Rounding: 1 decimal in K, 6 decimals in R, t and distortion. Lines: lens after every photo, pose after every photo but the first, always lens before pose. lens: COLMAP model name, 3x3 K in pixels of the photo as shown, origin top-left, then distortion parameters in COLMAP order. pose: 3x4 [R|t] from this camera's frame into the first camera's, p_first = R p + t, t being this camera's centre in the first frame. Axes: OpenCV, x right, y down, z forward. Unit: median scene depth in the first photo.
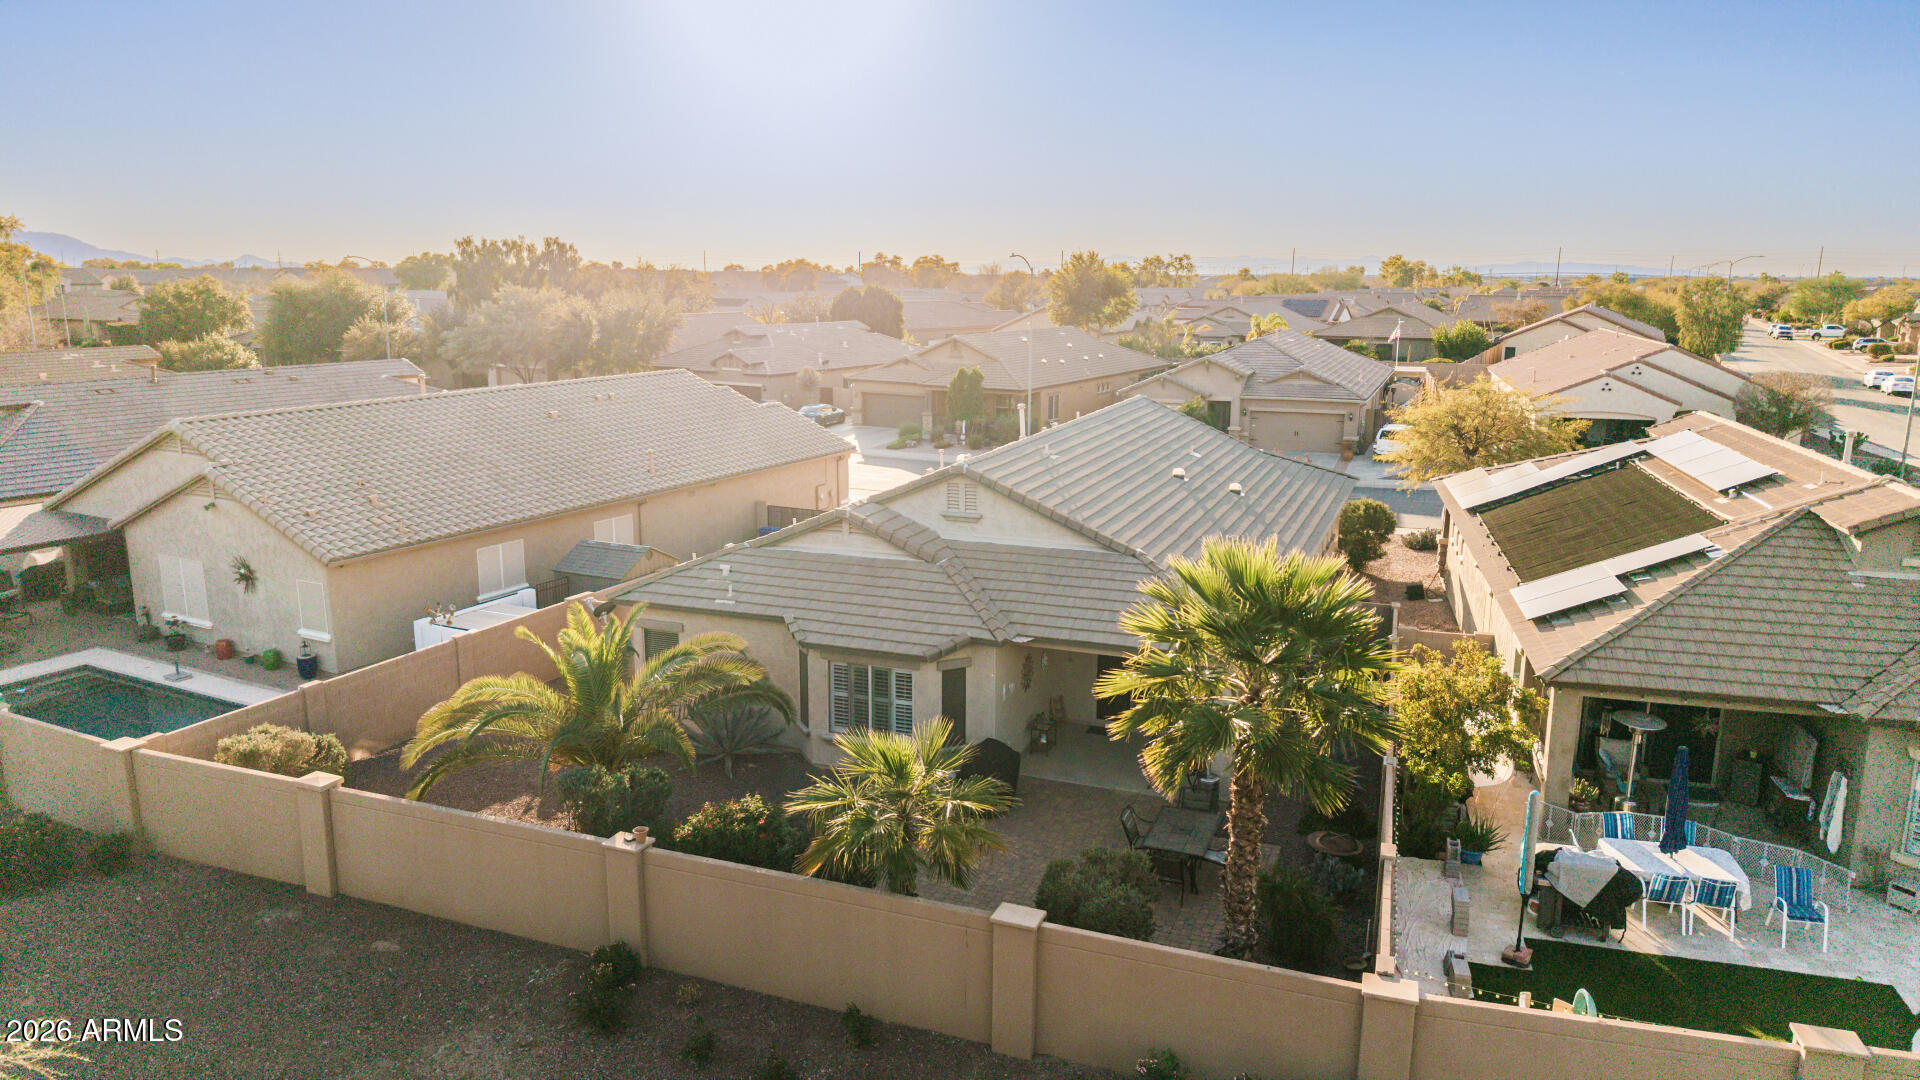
lens RADIAL K [[1284.6, 0, 969.5], [0, 1284.6, 534.7], [0, 0, 1]] dist [0.023519, -0.002484]
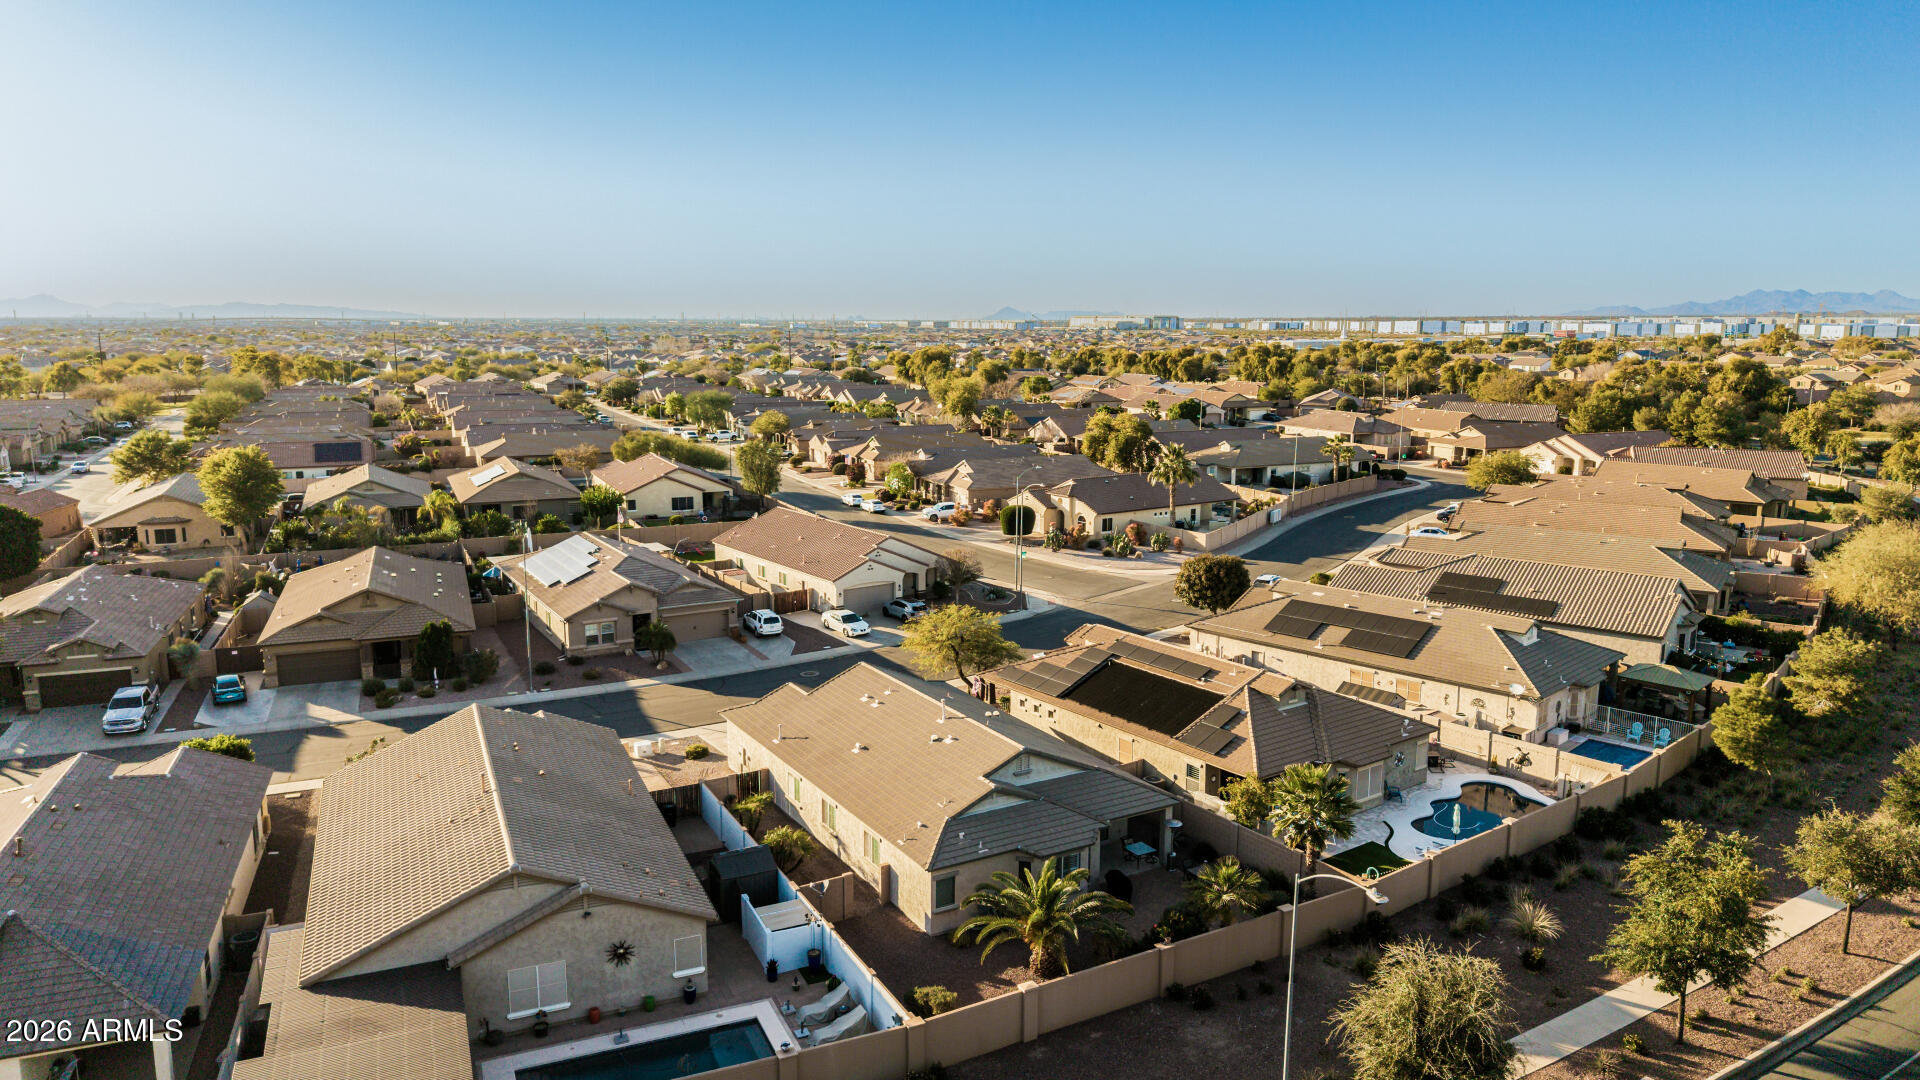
lens RADIAL K [[1295.5, 0, 965.0], [0, 1295.5, 534.8], [0, 0, 1]] dist [0.079133, -0.116875]
pose [[0.618717, -0.134739, 0.773974, -1.658386], [0.159065, 0.986263, 0.044538, -0.509453], [-0.769343, 0.095556, 0.631650, -0.271673]]
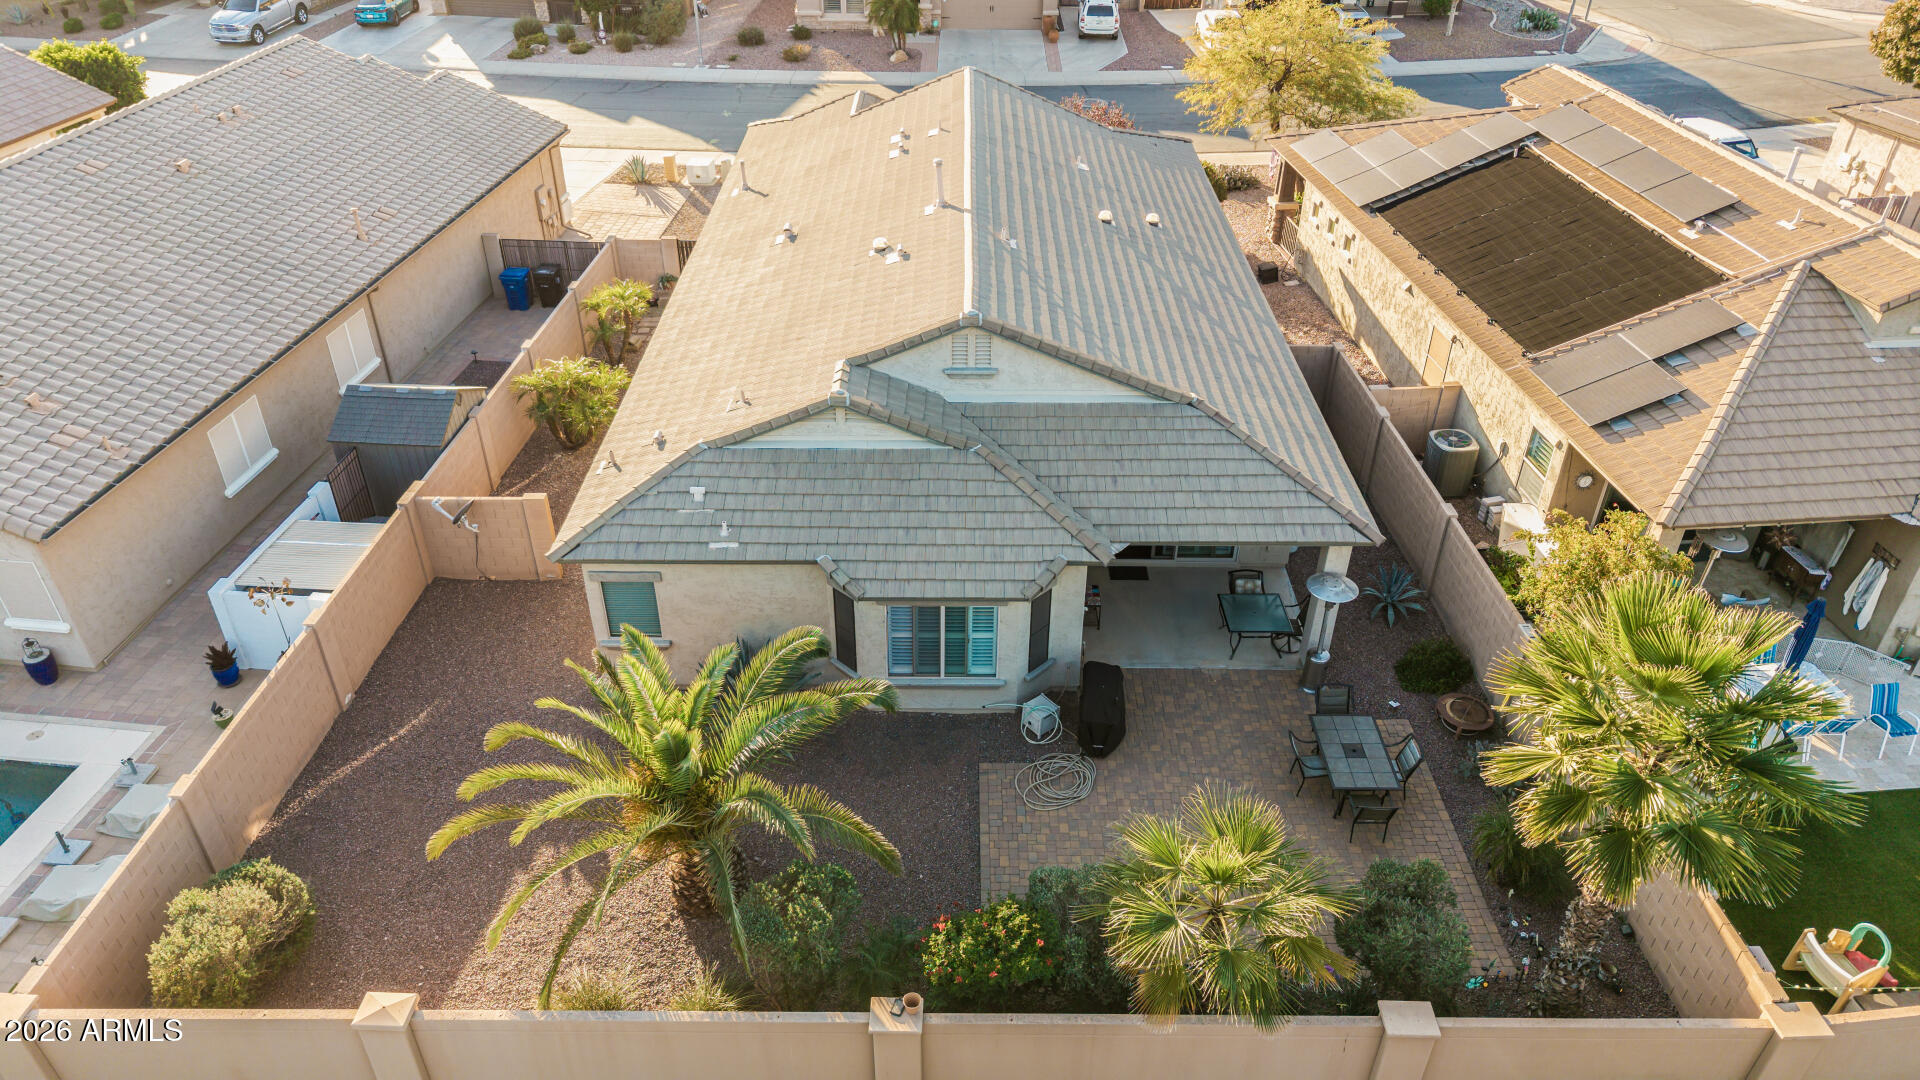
lens RADIAL K [[1285.5, 0, 963.2], [0, 1285.5, 541.8], [0, 0, 1]] dist [0.019562, -0.016127]
pose [[0.932564, -0.199208, 0.301067, -0.286177], [0.069306, 0.917248, 0.392240, -0.243037], [-0.354290, -0.344923, 0.869199, 0.269113]]
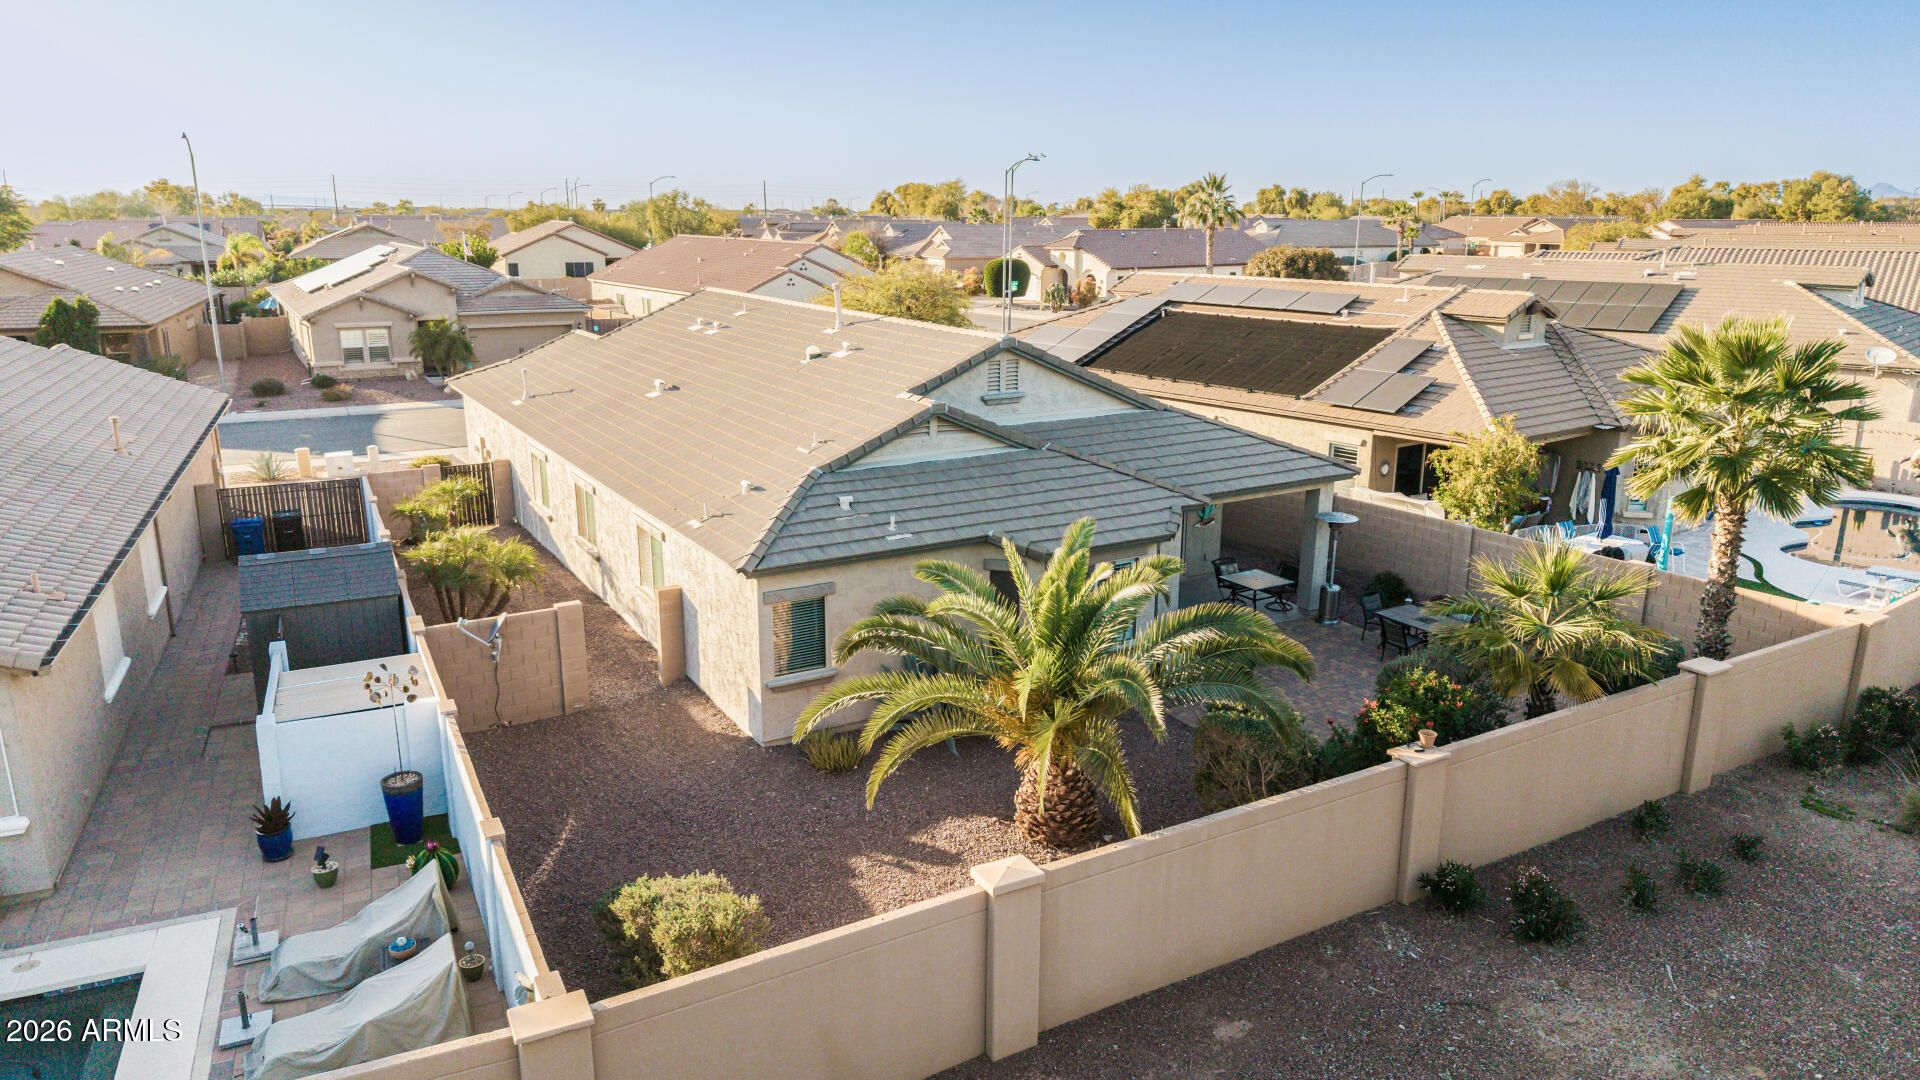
lens RADIAL K [[1285.5, 0, 963.2], [0, 1285.5, 541.8], [0, 0, 1]] dist [0.019562, -0.016127]
pose [[0.616012, -0.200708, 0.761739, -0.741753], [0.158730, 0.978788, 0.129534, -0.037508], [-0.771579, 0.041116, 0.634803, 0.481123]]
